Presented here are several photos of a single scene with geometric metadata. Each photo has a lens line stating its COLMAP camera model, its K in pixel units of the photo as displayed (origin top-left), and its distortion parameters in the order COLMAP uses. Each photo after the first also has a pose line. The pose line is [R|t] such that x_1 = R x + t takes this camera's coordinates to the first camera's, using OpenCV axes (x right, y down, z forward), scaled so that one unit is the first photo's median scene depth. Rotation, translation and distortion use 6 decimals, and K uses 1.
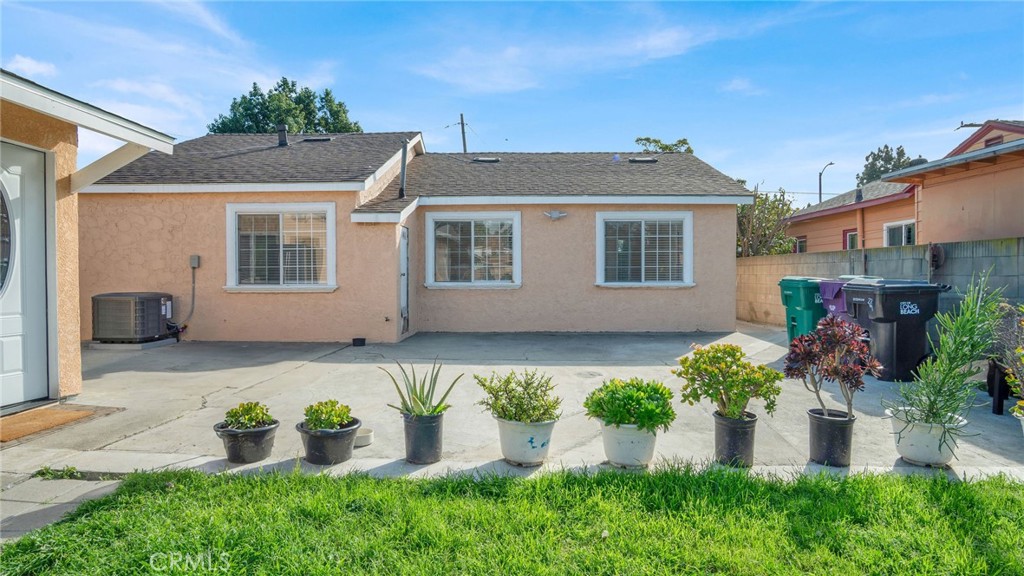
lens RADIAL K [[557.8, 0, 508.9], [0, 557.8, 284.3], [0, 0, 1]] dist [-0.036411, 0.001125]
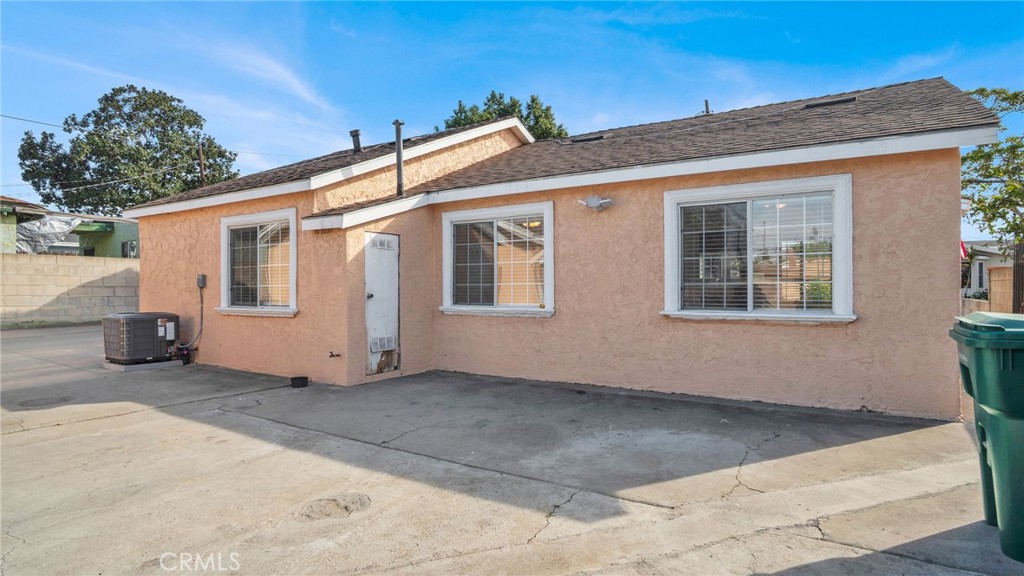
lens RADIAL K [[557.8, 0, 508.9], [0, 557.8, 284.3], [0, 0, 1]] dist [-0.036411, 0.001125]
pose [[0.847219, -0.004404, -0.531226, 0.331728], [-0.007873, 0.999752, -0.020844, -0.016940], [0.531186, 0.021842, 0.846974, 0.407726]]
